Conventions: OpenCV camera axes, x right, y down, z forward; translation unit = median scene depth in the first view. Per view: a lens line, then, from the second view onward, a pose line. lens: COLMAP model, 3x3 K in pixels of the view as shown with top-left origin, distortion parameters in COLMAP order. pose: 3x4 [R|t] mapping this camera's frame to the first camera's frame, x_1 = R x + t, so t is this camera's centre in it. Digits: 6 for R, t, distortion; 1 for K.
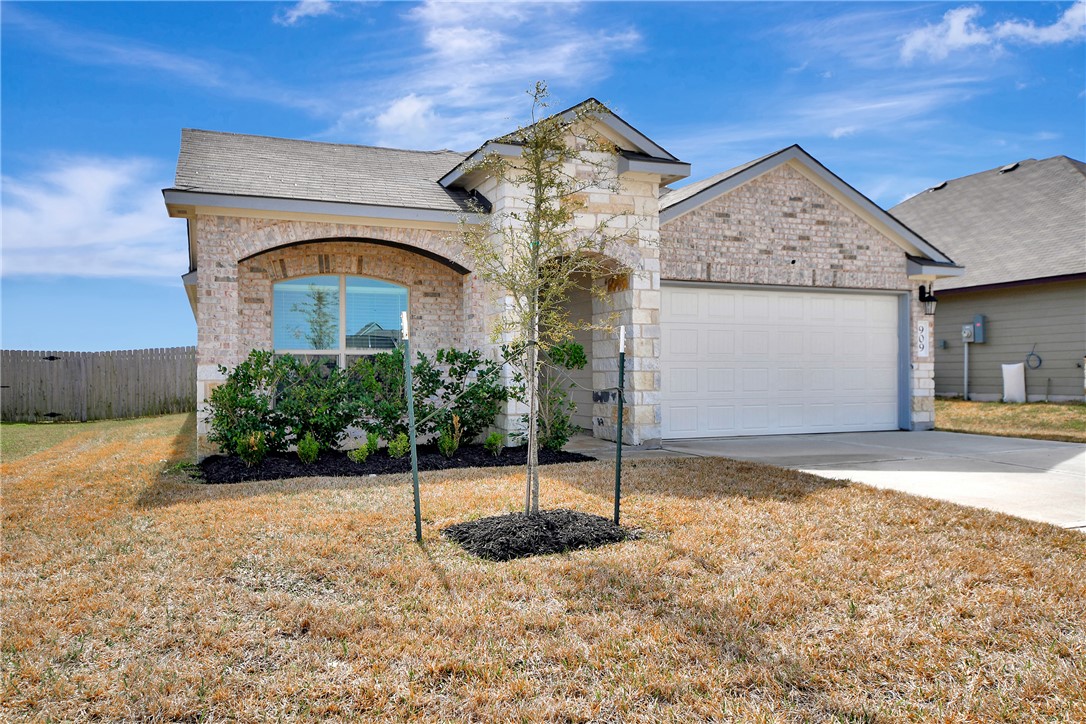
lens RADIAL K [[794.0, 0, 543.0], [0, 794.0, 362.0], [0, 0, 1]] dist [-0.001557, 0.000399]
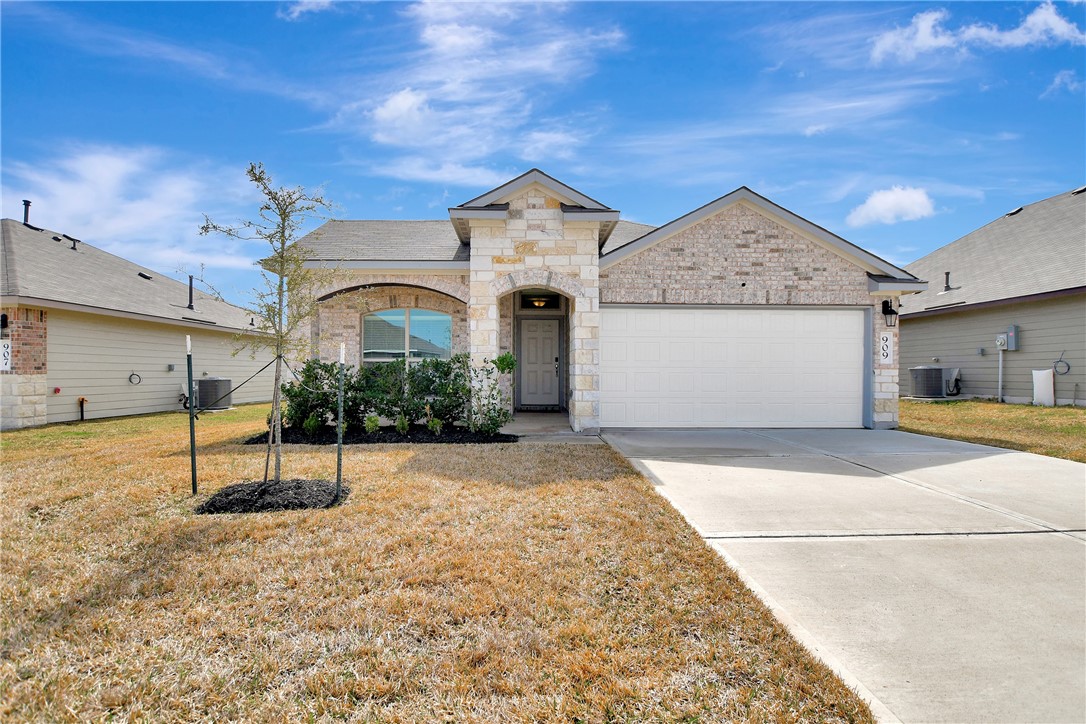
lens RADIAL K [[544.8, 0, 539.9], [0, 544.8, 369.2], [0, 0, 1]] dist [-0.026414, -0.000888]
pose [[0.936057, 0.005523, -0.351804, 0.312150], [-0.002536, 0.999957, 0.008952, -0.004906], [0.351838, -0.007487, 0.936031, 0.121342]]
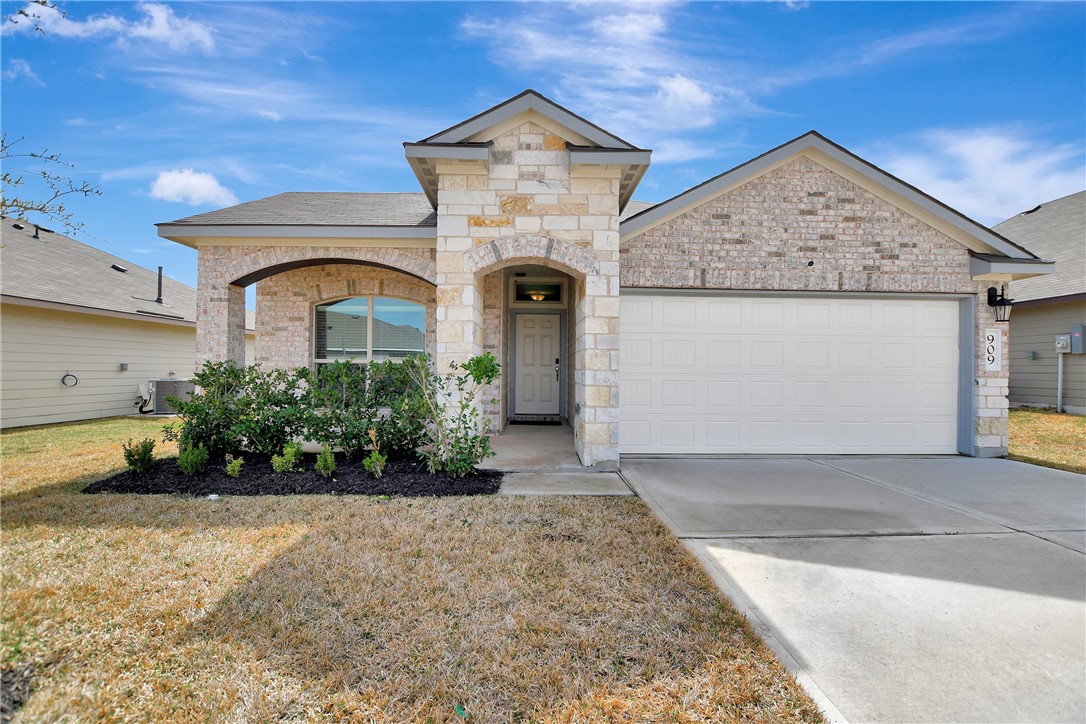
lens RADIAL K [[479.6, 0, 539.9], [0, 479.6, 365.4], [0, 0, 1]] dist [-0.027702, 0.000380]
pose [[0.935689, 0.010478, -0.352669, 0.217038], [-0.008911, 0.999942, 0.006066, -0.012108], [0.352712, -0.002533, 0.935728, 0.388187]]
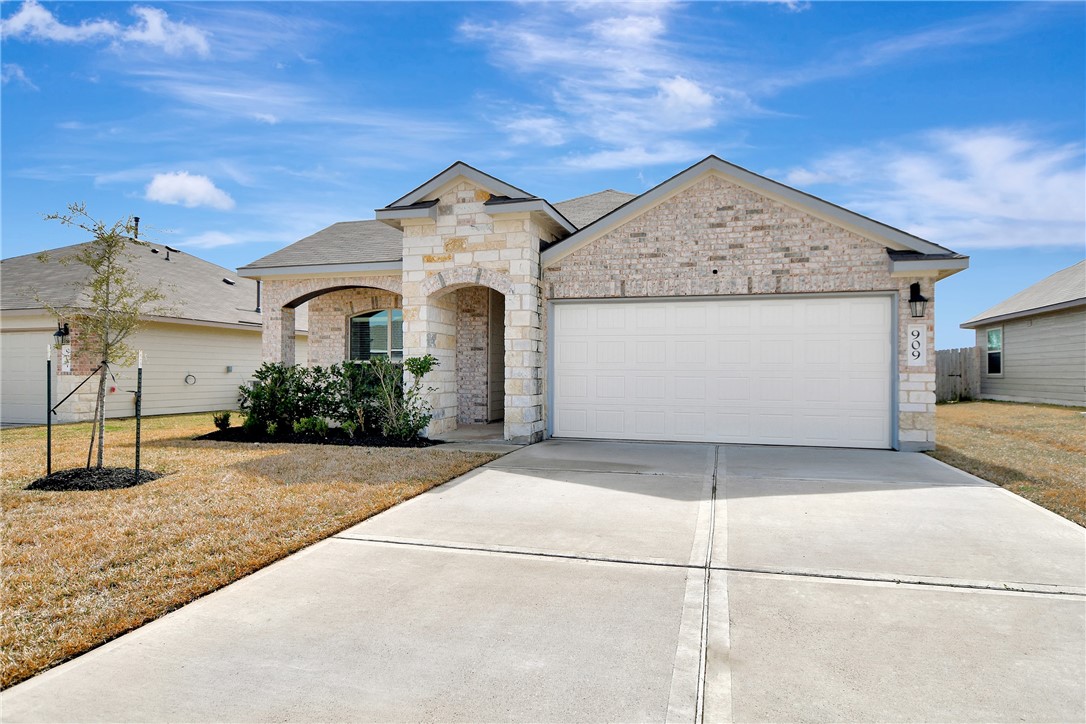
lens RADIAL K [[640.8, 0, 538.5], [0, 640.8, 362.6], [0, 0, 1]] dist [-0.020201, 0.000546]
pose [[0.791160, -0.000081, -0.611610, 0.625218], [-0.001435, 0.999997, -0.001988, -0.009002], [0.611608, 0.002450, 0.791157, 0.220041]]
